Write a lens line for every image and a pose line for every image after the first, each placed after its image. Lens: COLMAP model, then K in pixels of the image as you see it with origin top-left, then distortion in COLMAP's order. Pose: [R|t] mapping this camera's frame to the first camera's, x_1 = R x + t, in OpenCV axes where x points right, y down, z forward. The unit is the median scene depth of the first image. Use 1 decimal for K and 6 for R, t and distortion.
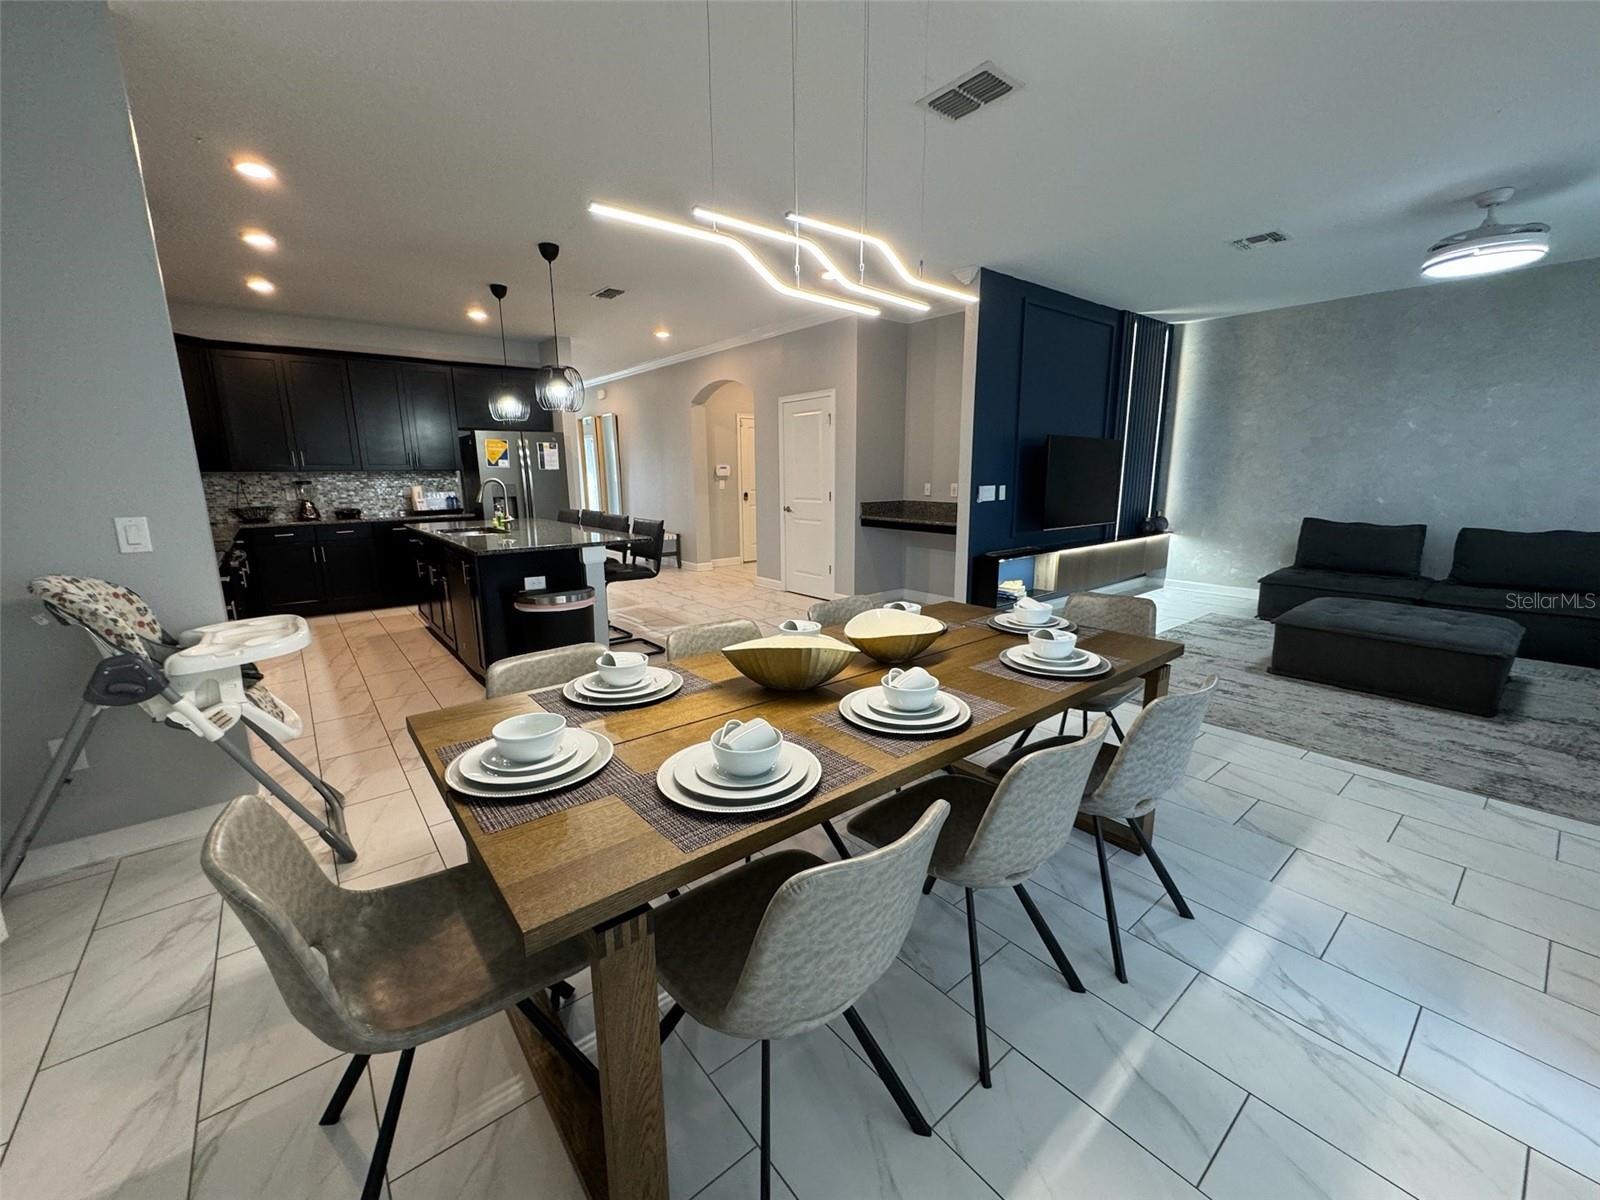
lens RADIAL K [[638.4, 0, 807.3], [0, 638.4, 596.6], [0, 0, 1]] dist [-0.001507, 0.001609]
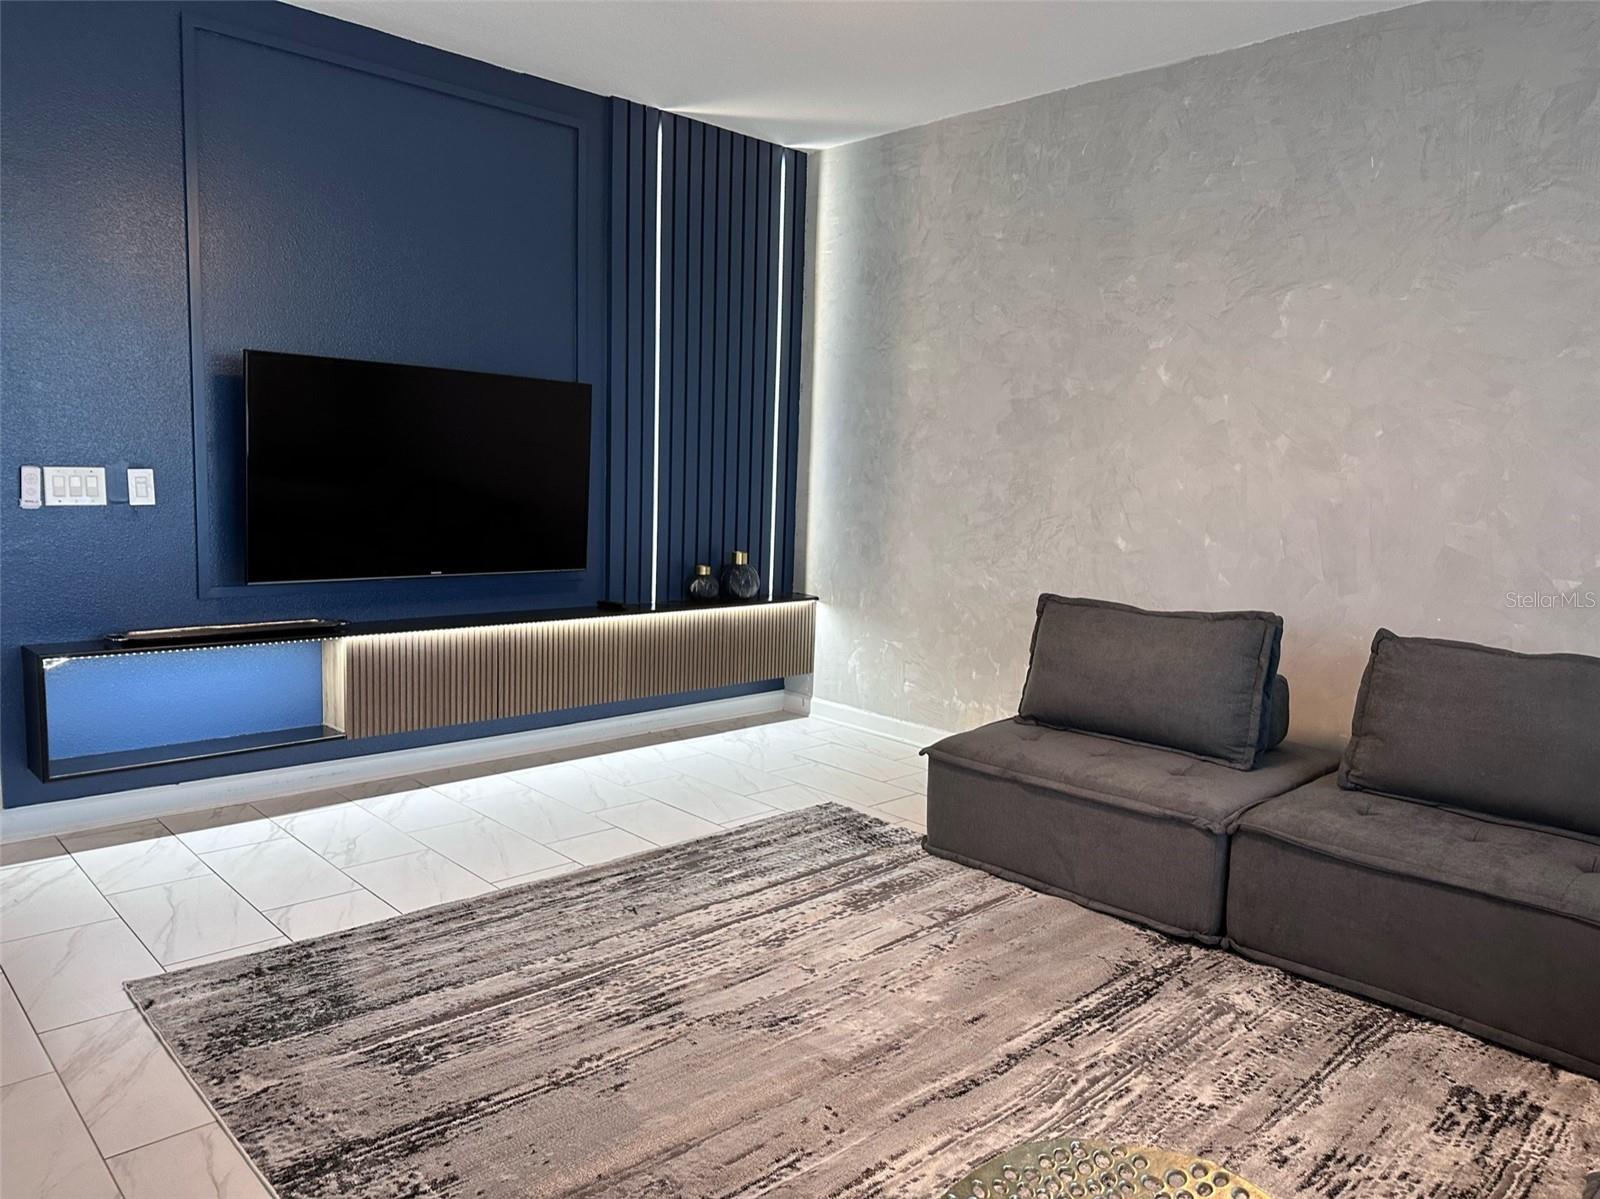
lens RADIAL K [[1093.2, 0, 803.7], [0, 1093.2, 626.6], [0, 0, 1]] dist [0.044200, -0.022949]
pose [[0.996414, 0.031064, 0.078698, 0.582949], [-0.026951, 0.998242, -0.052793, -0.043720], [-0.080200, 0.050483, 0.995500, 0.244454]]
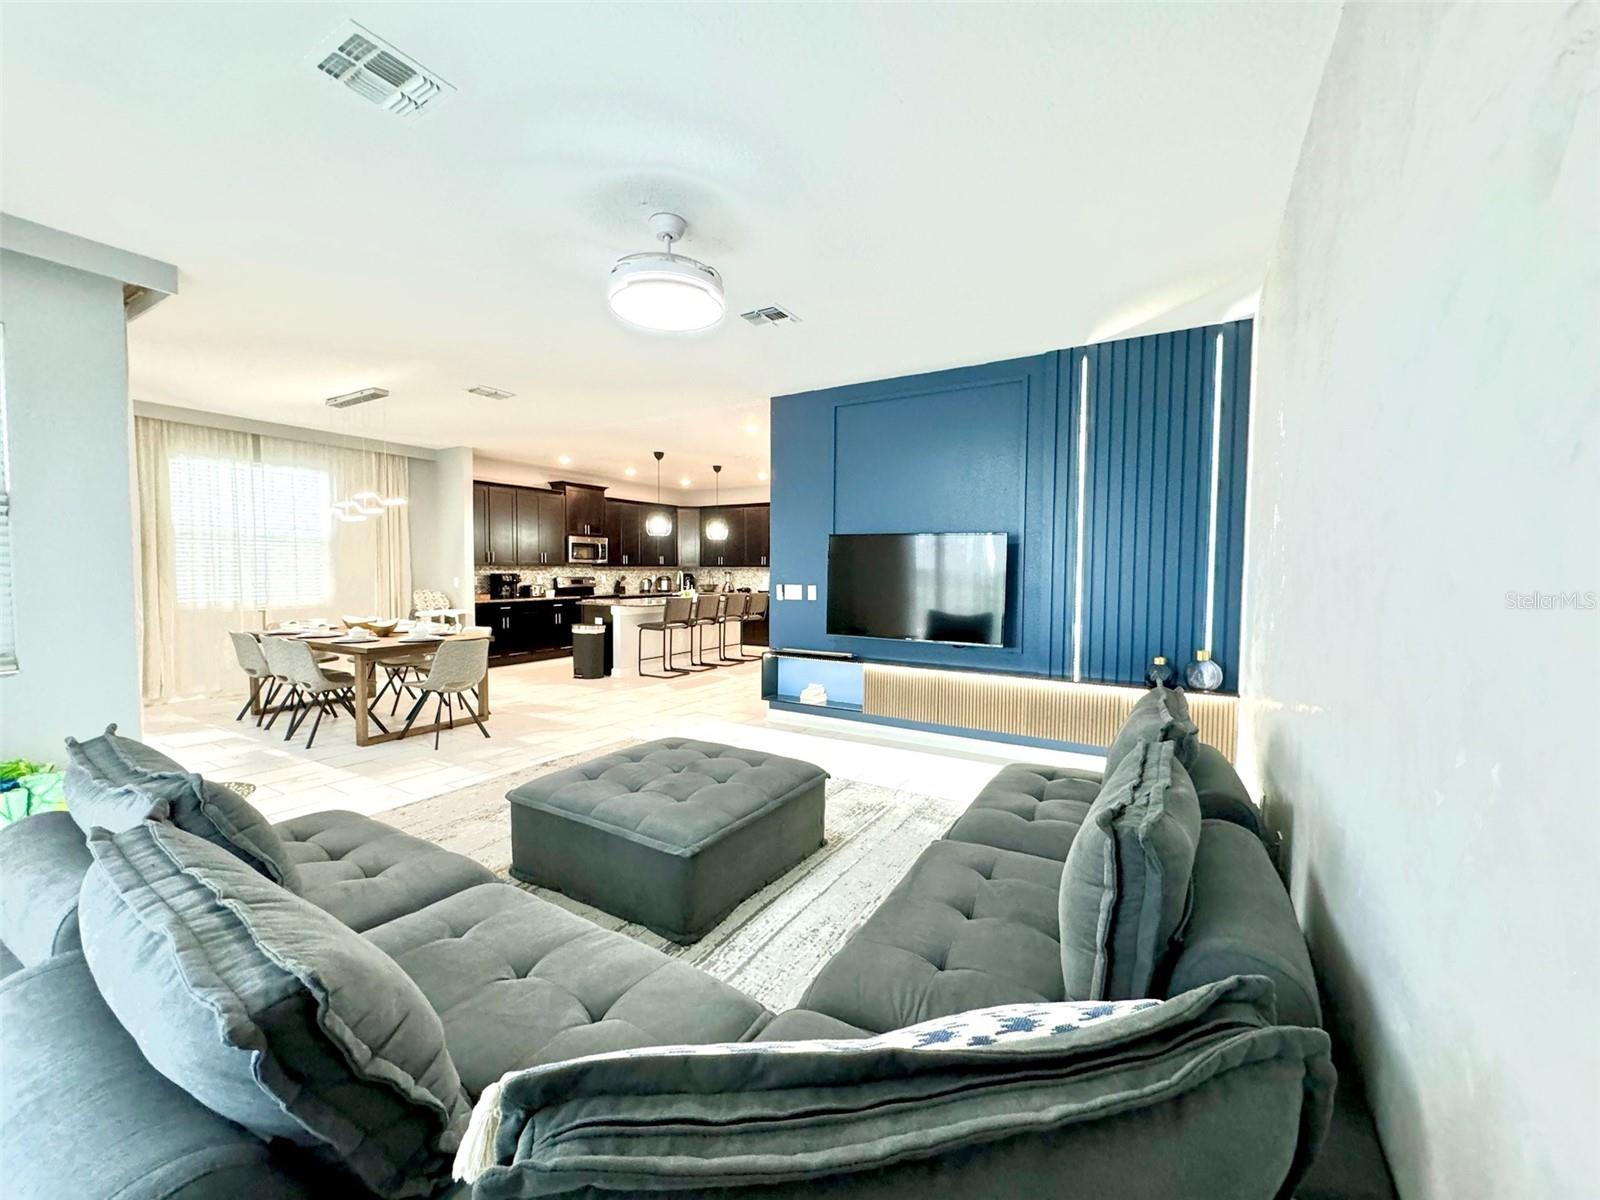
lens RADIAL K [[638.4, 0, 803.8], [0, 638.4, 599.7], [0, 0, 1]] dist [-0.001507, 0.001609]
pose [[0.341826, 0.055521, -0.938122, 1.087804], [-0.194150, 0.980890, -0.012691, -0.119474], [0.919489, 0.186475, 0.346073, 0.560957]]
